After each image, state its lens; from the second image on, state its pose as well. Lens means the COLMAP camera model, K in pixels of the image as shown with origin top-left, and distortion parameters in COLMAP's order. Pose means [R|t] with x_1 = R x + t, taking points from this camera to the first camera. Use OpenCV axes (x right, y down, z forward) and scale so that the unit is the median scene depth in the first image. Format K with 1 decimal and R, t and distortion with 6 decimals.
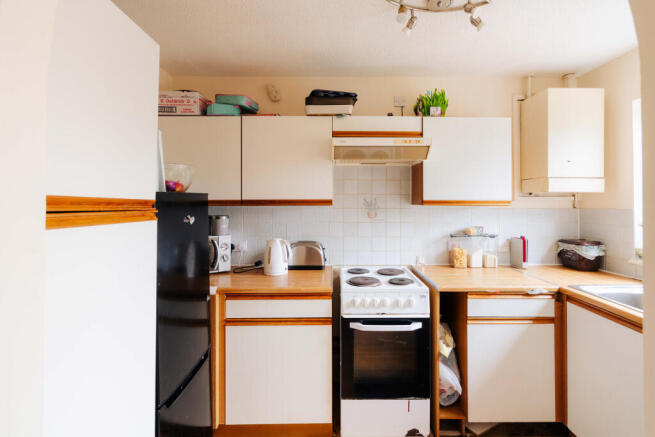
lens RADIAL K [[302.3, 0, 328.5], [0, 302.3, 201.1], [0, 0, 1]] dist [-0.000449, 0.000220]
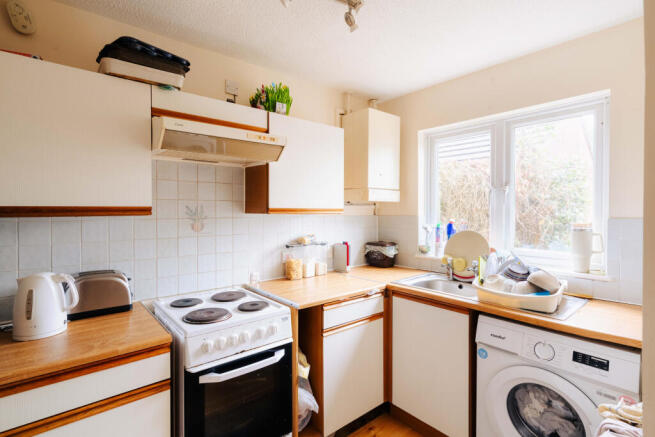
lens RADIAL K [[323.8, 0, 327.4], [0, 323.8, 214.3], [0, 0, 1]] dist [0.002989, 0.001347]
pose [[0.763844, -0.009488, 0.645332, -0.158470], [-0.001401, 0.999865, 0.016359, -0.000178], [-0.645400, -0.013400, 0.763727, 0.176522]]
